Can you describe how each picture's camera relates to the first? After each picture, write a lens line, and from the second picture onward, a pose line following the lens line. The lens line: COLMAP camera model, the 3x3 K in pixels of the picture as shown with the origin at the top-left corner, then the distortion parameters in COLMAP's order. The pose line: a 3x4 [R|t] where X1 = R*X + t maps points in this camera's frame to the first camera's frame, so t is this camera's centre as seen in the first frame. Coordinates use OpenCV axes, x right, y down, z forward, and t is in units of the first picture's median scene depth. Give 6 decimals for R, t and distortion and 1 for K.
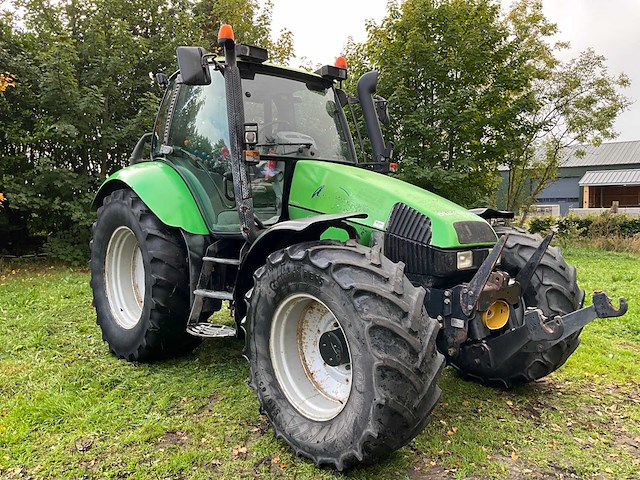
lens RADIAL K [[528.7, 0, 319.4], [0, 528.7, 241.0], [0, 0, 1]] dist [0.108559, -0.201125]
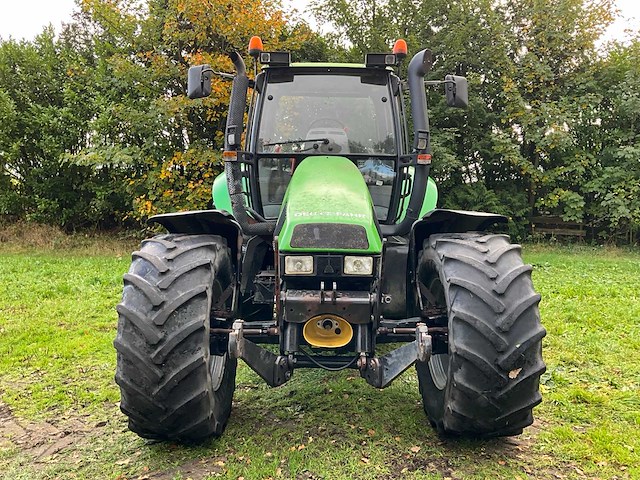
lens RADIAL K [[528.7, 0, 319.4], [0, 528.7, 241.0], [0, 0, 1]] dist [0.108559, -0.201125]
pose [[0.743827, 0.068770, -0.664825, 0.902984], [-0.054711, 0.997619, 0.041982, -0.046469], [0.666129, 0.005146, 0.745818, 0.344408]]
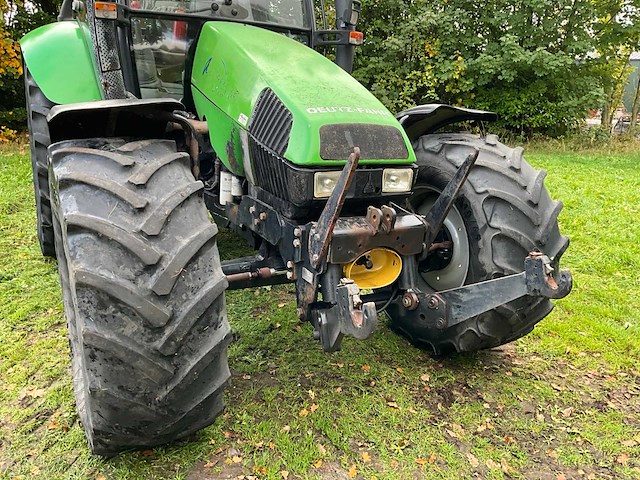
lens RADIAL K [[528.7, 0, 319.4], [0, 528.7, 241.0], [0, 0, 1]] dist [0.108559, -0.201125]
pose [[0.973265, 0.111725, -0.200679, 0.399007], [-0.066081, 0.972985, 0.221211, -0.040710], [0.219972, -0.202036, 0.954355, 0.355205]]
